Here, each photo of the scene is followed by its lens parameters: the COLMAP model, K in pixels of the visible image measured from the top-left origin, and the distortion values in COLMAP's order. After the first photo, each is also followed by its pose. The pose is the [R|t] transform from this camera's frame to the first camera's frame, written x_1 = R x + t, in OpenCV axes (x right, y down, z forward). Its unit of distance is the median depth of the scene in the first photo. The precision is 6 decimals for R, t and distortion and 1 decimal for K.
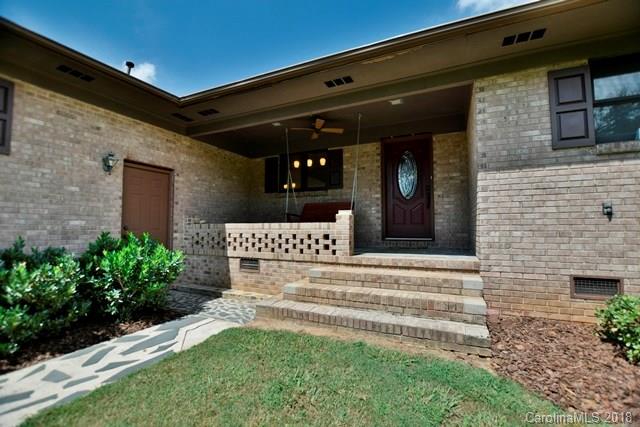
lens RADIAL K [[281.3, 0, 321.5], [0, 281.3, 213.5], [0, 0, 1]] dist [-0.030638, 0.003582]
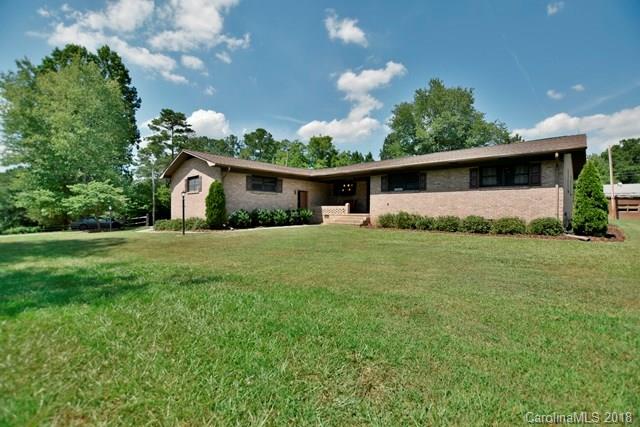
lens RADIAL K [[281.3, 0, 320.7], [0, 281.3, 212.5], [0, 0, 1]] dist [-0.030638, 0.003582]
pose [[0.936082, 0.008356, -0.351683, 1.075066], [0.016867, 0.997502, 0.068596, -0.150832], [0.351377, -0.070144, 0.933603, -2.785170]]
